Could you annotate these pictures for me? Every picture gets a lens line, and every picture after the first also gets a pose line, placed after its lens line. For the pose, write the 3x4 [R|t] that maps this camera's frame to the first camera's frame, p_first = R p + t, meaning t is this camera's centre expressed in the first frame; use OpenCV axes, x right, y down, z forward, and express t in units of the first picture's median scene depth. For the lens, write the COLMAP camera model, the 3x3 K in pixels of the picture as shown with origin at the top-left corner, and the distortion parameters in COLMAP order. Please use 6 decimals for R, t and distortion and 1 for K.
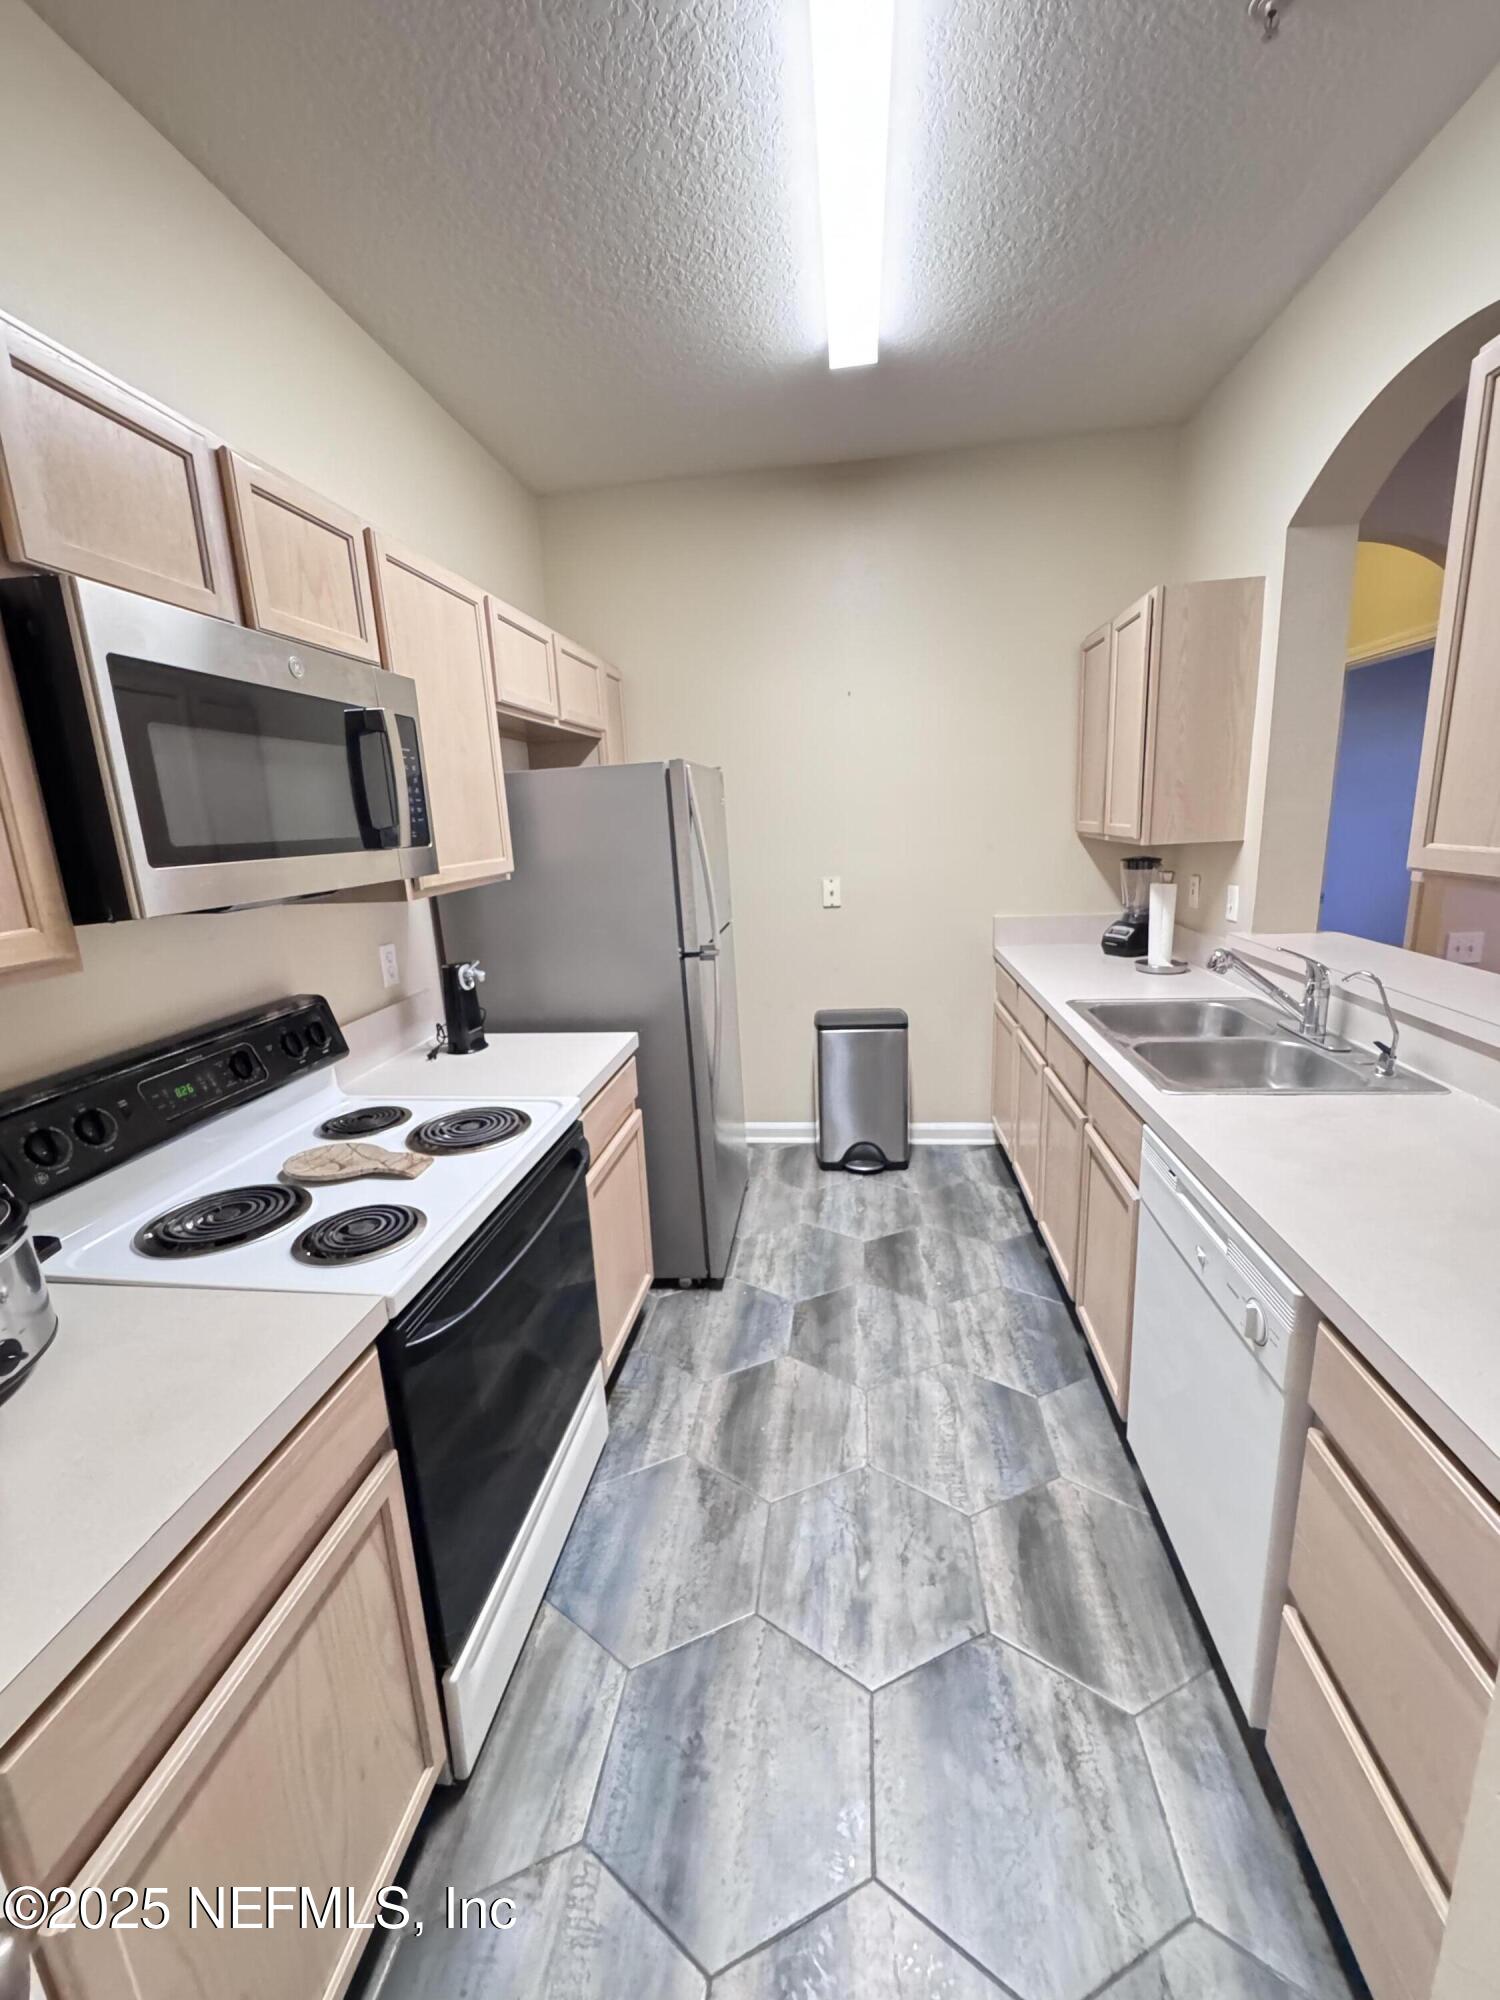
lens RADIAL K [[802.1, 0, 747.2], [0, 802.1, 996.2], [0, 0, 1]] dist [-0.001332, 0.000262]
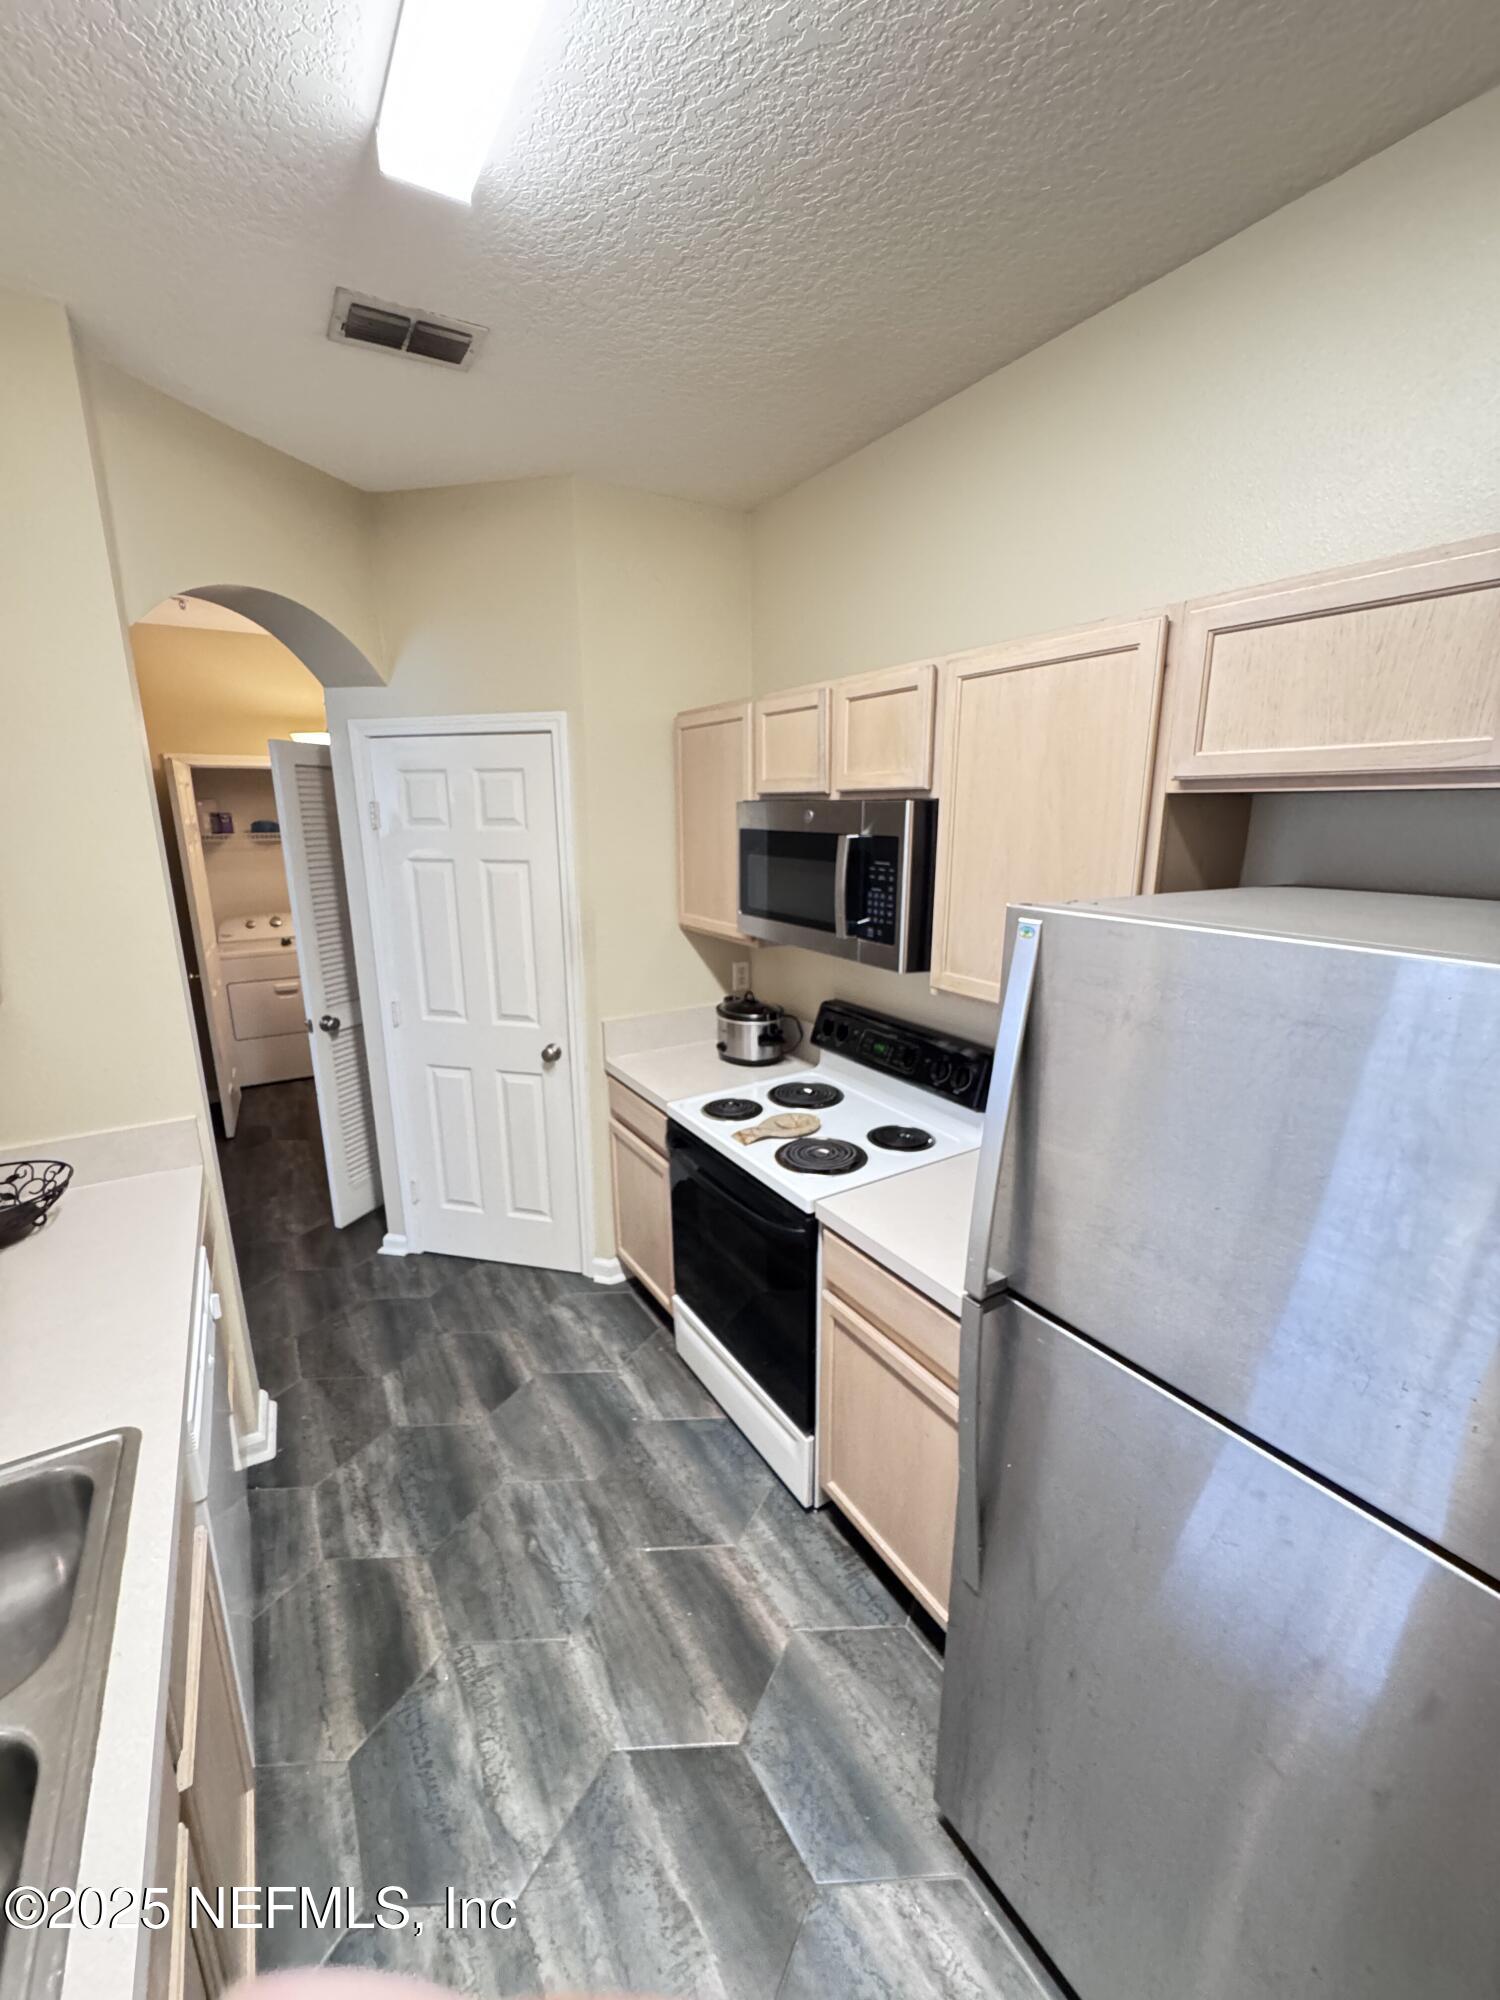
lens RADIAL K [[802.1, 0, 755.4], [0, 802.1, 996.7], [0, 0, 1]] dist [-0.001332, 0.000262]
pose [[-0.765072, 0.194261, -0.613945, 0.402509], [-0.104363, 0.903402, 0.415901, -0.500820], [0.635432, 0.382268, -0.670893, 1.454846]]
